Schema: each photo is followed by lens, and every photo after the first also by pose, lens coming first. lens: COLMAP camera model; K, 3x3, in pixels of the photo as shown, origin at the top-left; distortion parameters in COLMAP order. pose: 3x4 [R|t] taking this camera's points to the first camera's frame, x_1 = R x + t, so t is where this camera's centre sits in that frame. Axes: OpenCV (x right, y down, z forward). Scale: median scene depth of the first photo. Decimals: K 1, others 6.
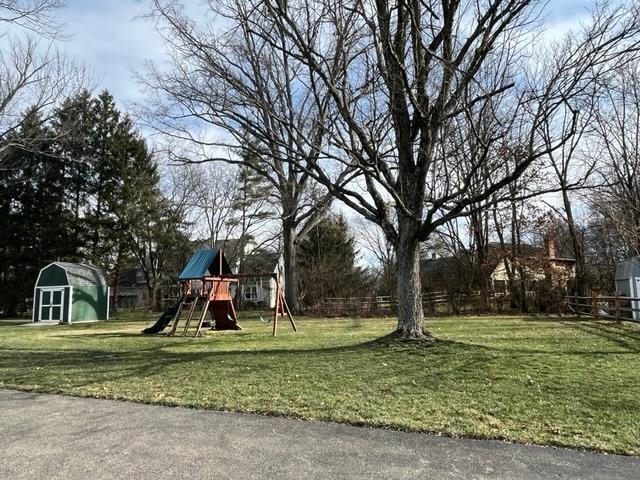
lens RADIAL K [[434.4, 0, 318.0], [0, 434.4, 238.6], [0, 0, 1]] dist [0.025766, -0.001556]
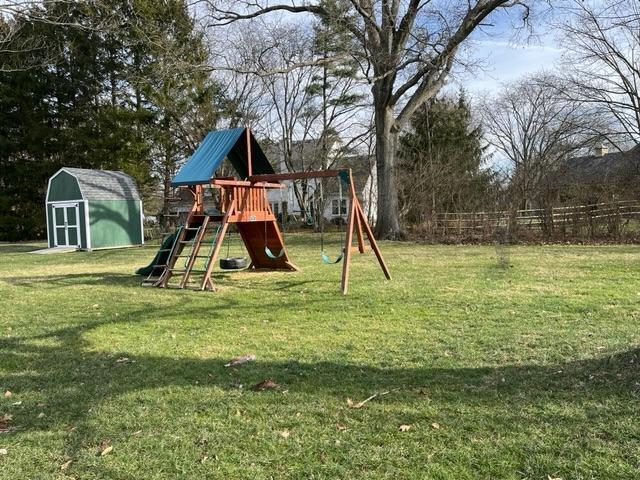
lens RADIAL K [[505.9, 0, 317.6], [0, 505.9, 241.6], [0, 0, 1]] dist [0.077463, -0.000435]
pose [[0.978297, 0.001867, -0.207201, -0.005328], [0.037671, 0.981693, 0.186709, 0.029287], [0.203756, -0.190463, 0.960316, 0.232347]]
